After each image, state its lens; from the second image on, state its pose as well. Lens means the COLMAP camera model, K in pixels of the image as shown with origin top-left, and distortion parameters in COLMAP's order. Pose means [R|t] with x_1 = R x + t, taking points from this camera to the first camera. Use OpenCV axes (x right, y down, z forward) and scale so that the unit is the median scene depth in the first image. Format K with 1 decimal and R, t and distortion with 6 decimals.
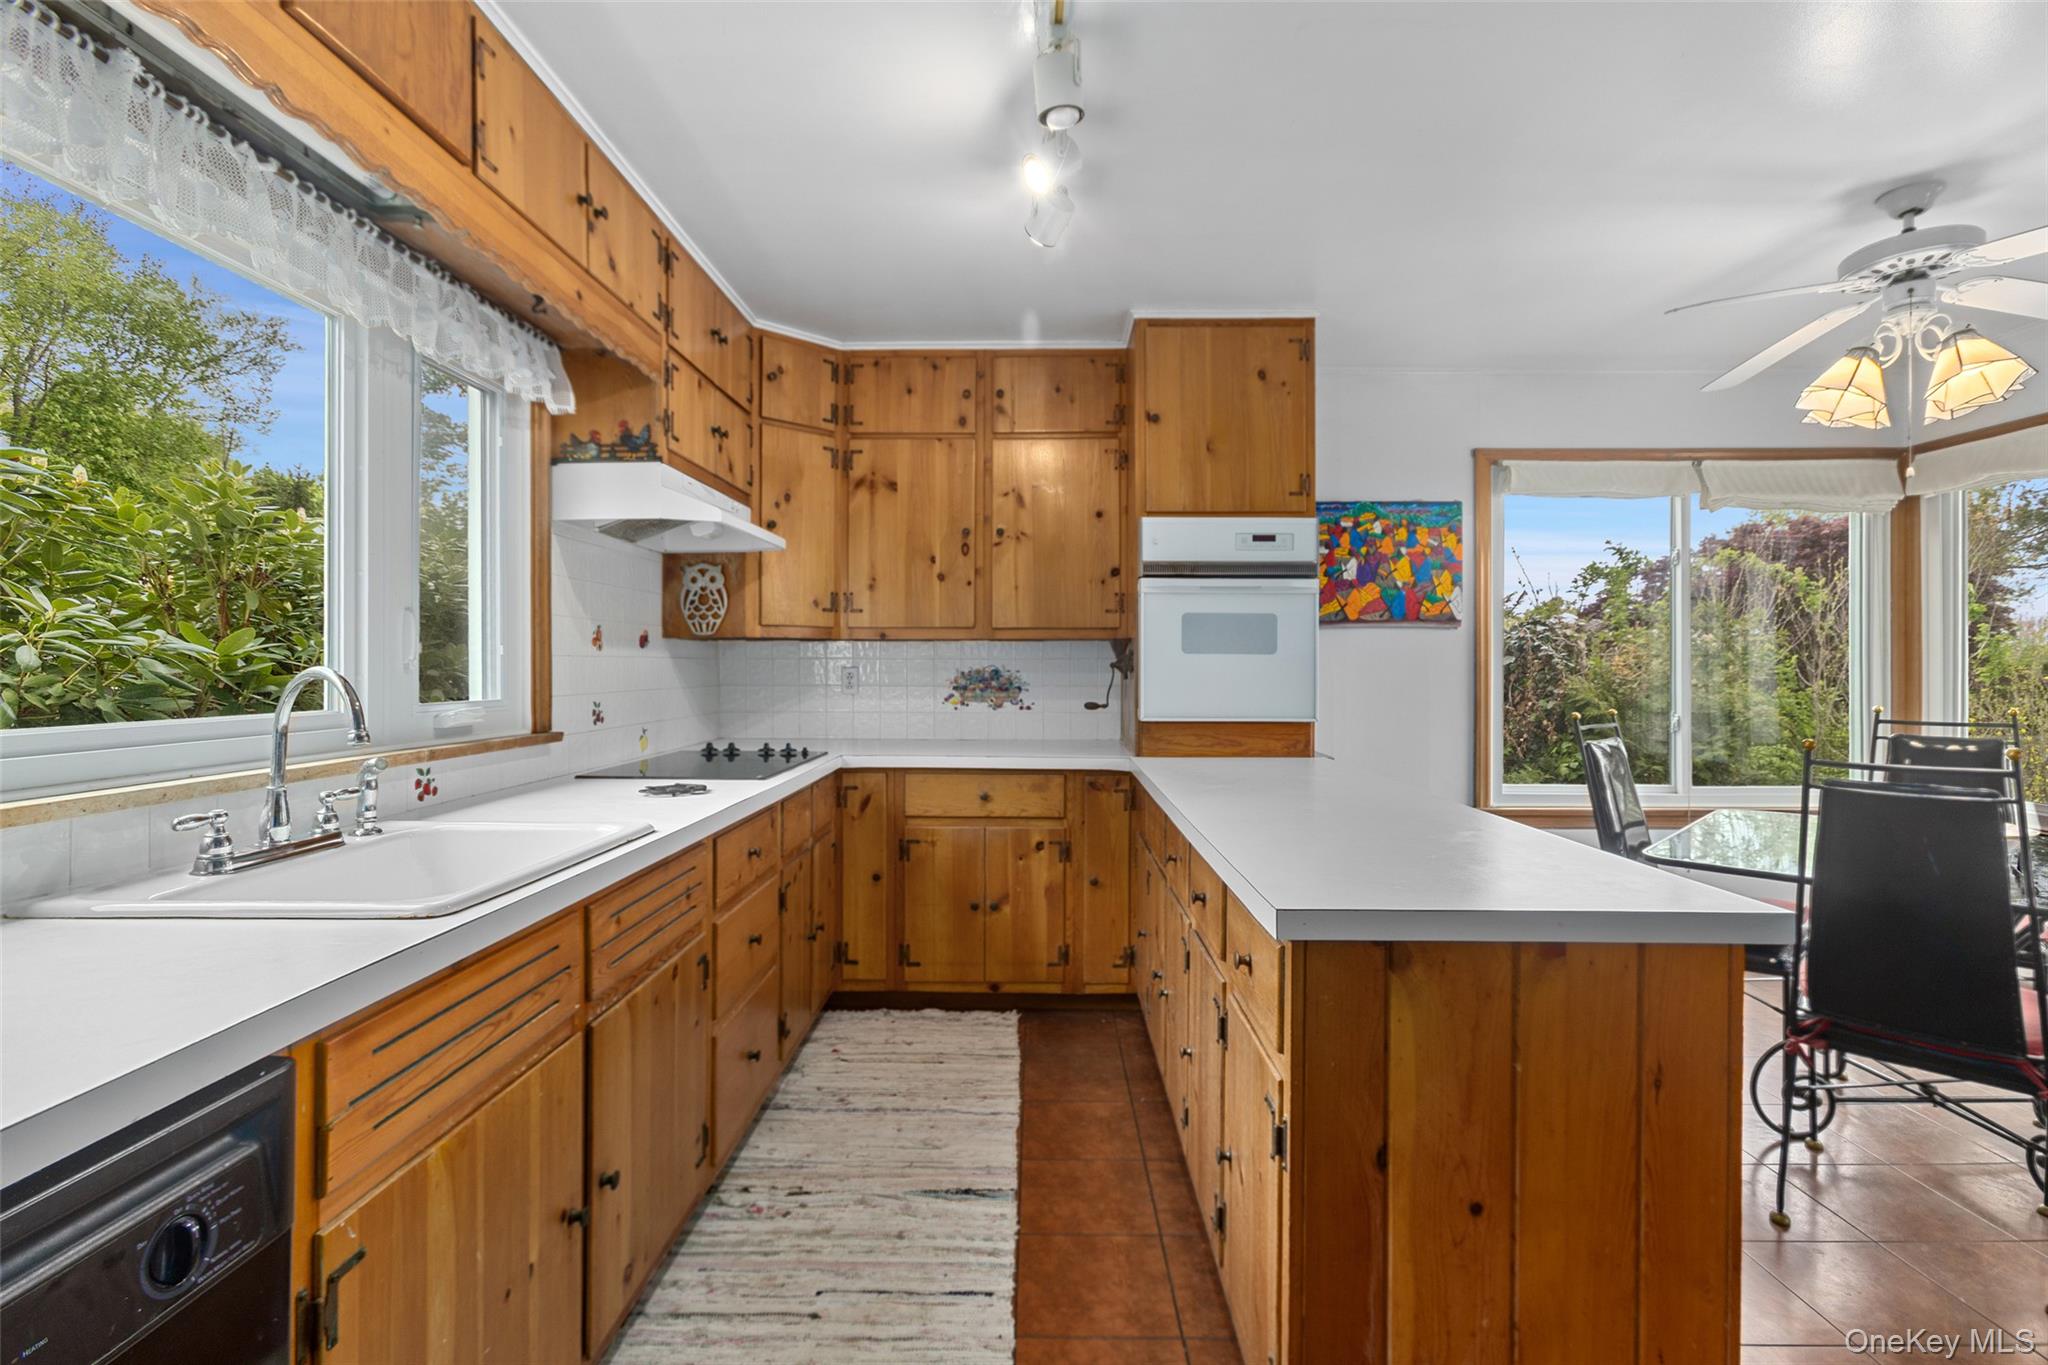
lens RADIAL K [[924.6, 0, 1023.6], [0, 924.6, 666.5], [0, 0, 1]] dist [-0.018811, 0.012056]
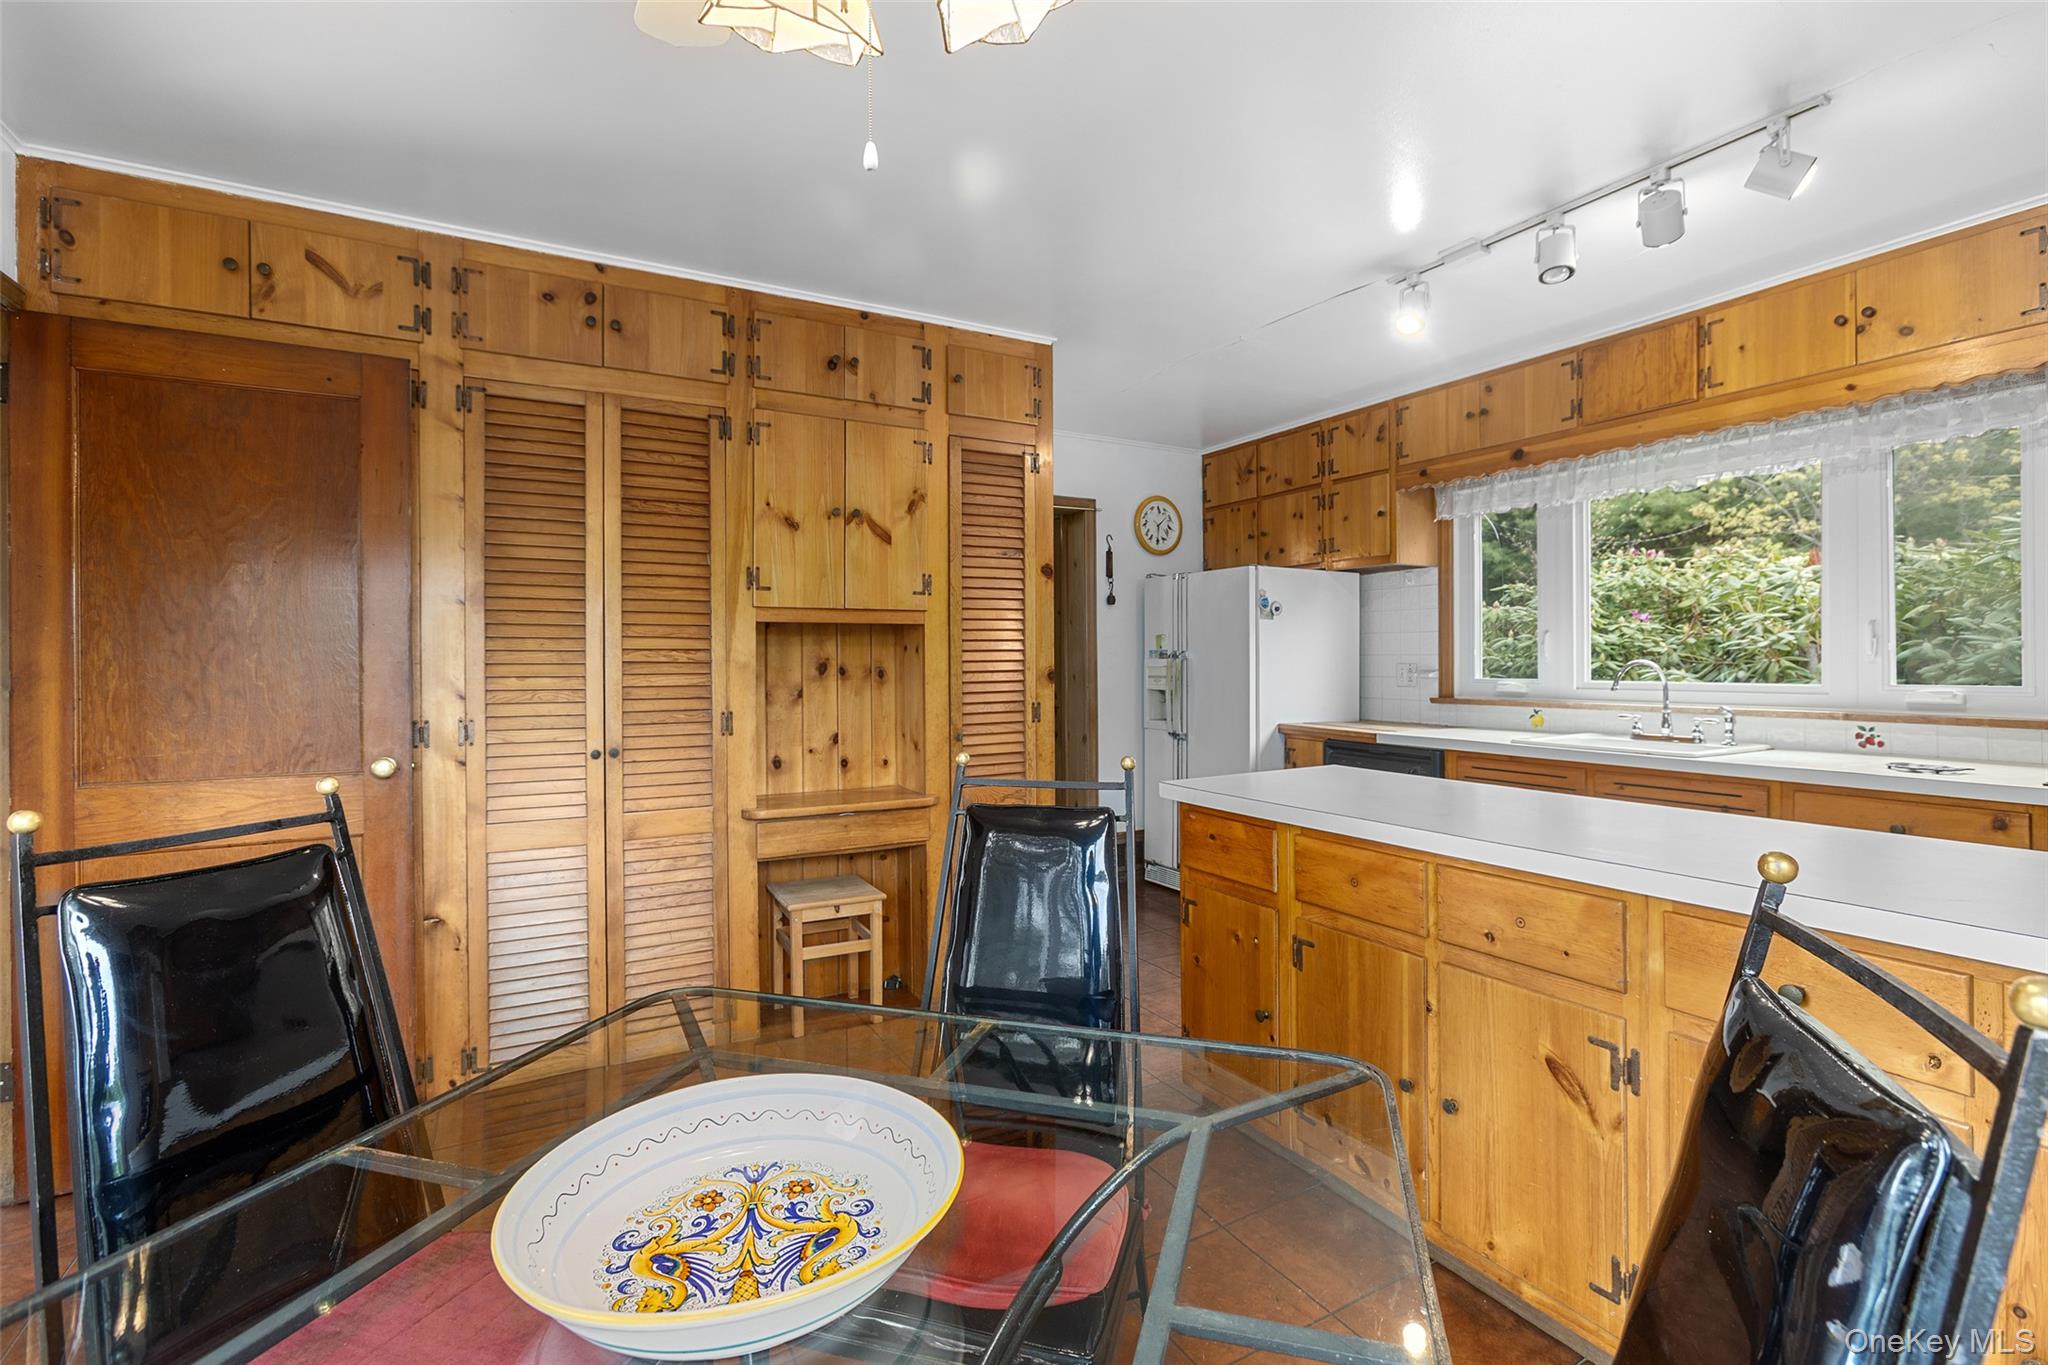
lens RADIAL K [[924.6, 0, 1023.3], [0, 924.6, 660.8], [0, 0, 1]] dist [-0.018811, 0.012056]
pose [[-0.868752, 0.005034, -0.495222, 0.684880], [0.005699, 0.999984, 0.000167, -0.003065], [0.495215, -0.002677, -0.868767, 0.856705]]
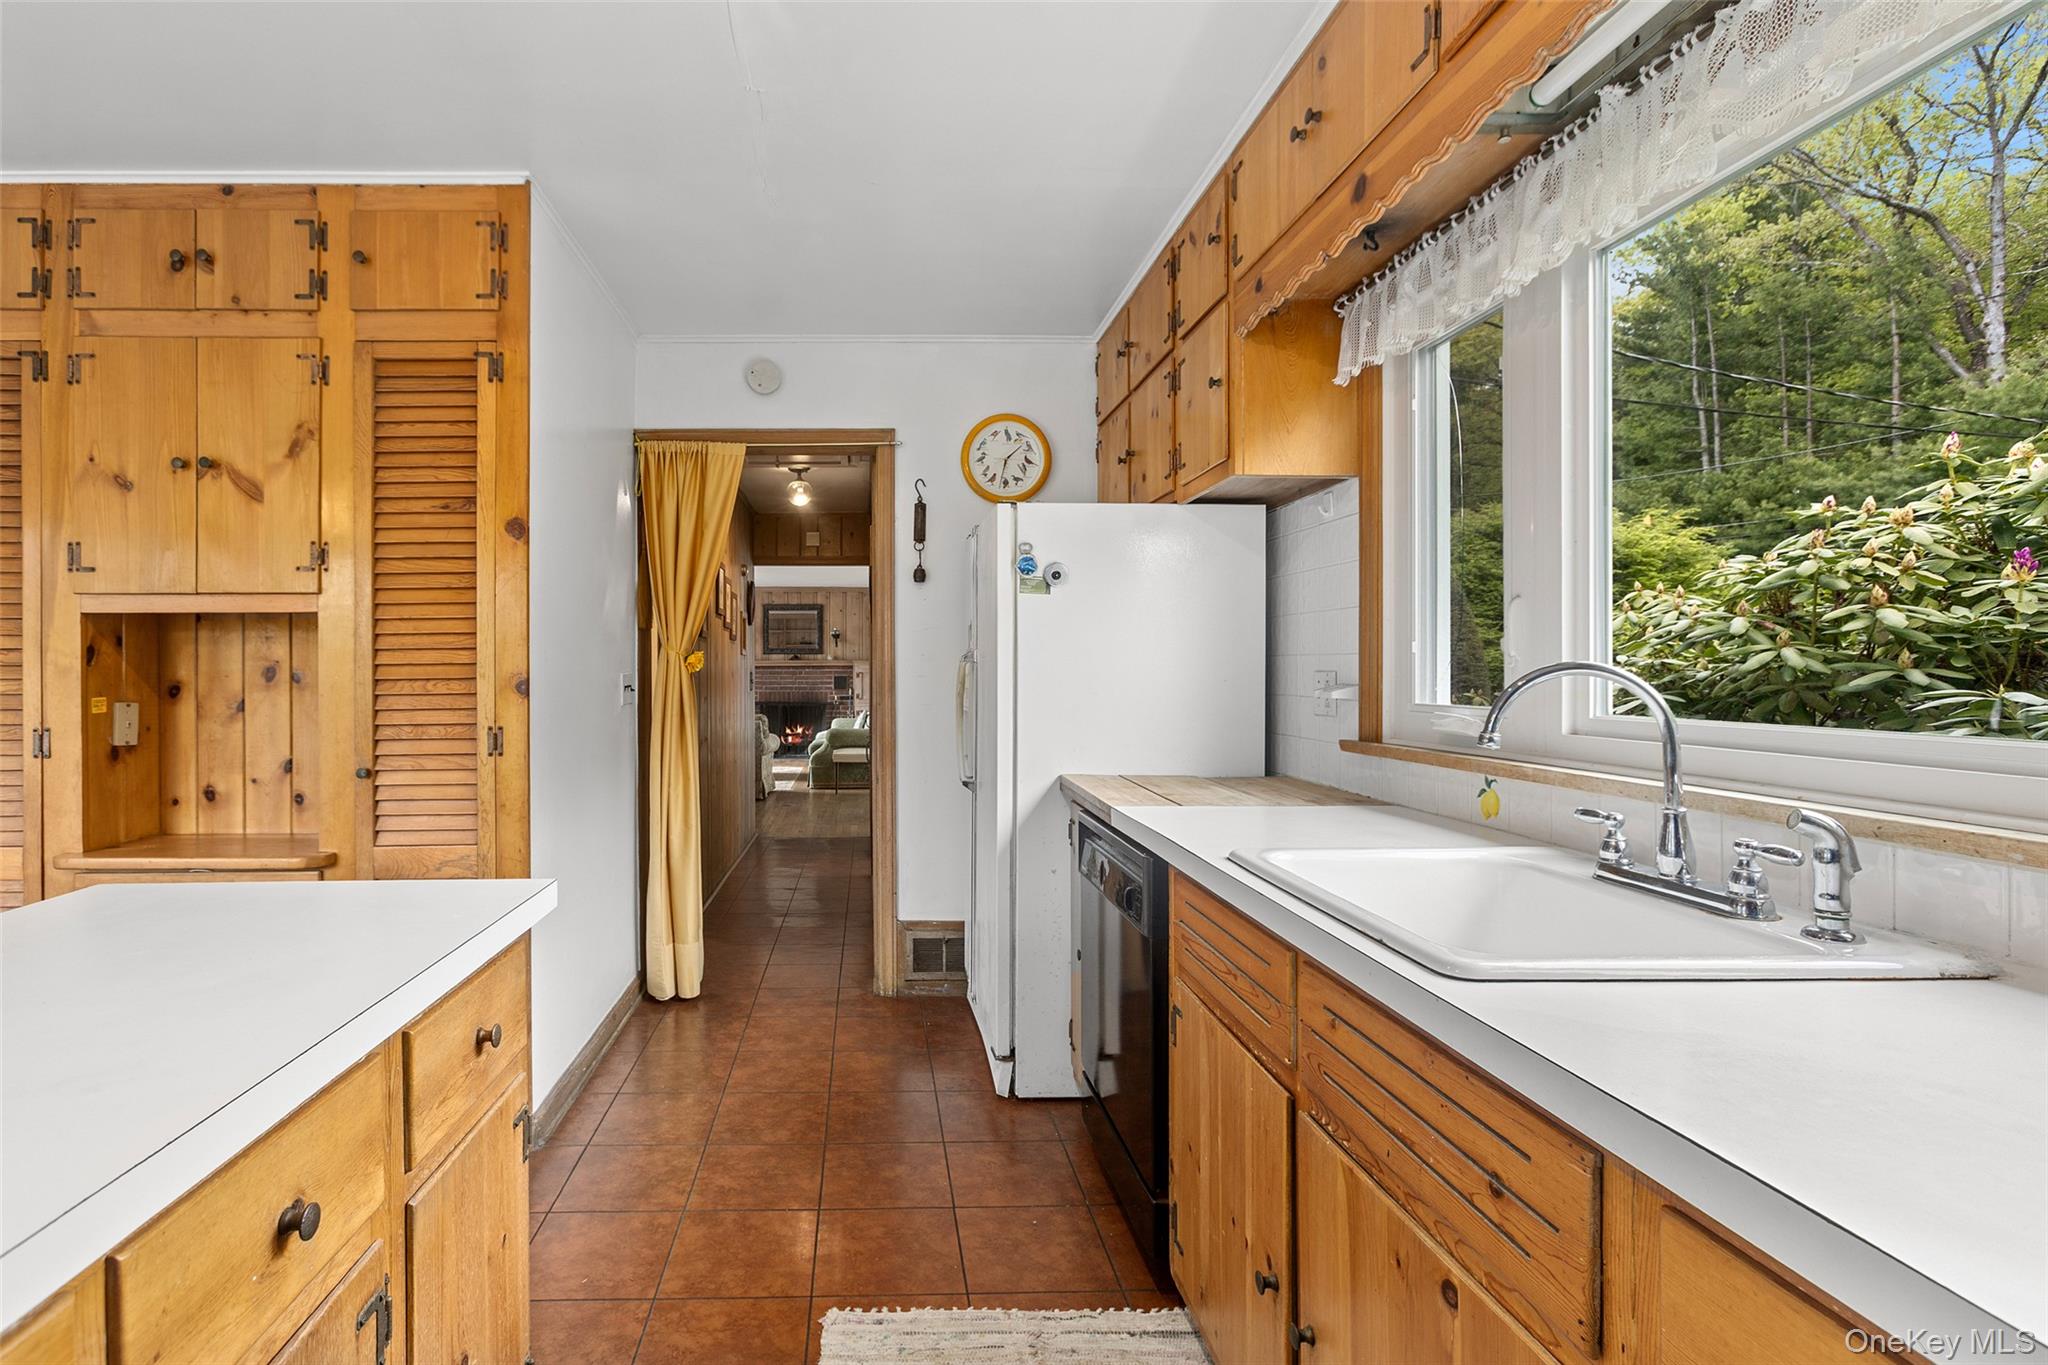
lens RADIAL K [[924.6, 0, 1016.1], [0, 924.6, 677.6], [0, 0, 1]] dist [-0.018811, 0.012056]
pose [[-0.999803, 0.003930, -0.019460, -0.106247], [0.003701, 0.999924, 0.011787, 0.000395], [0.019505, 0.011712, -0.999741, 0.682607]]
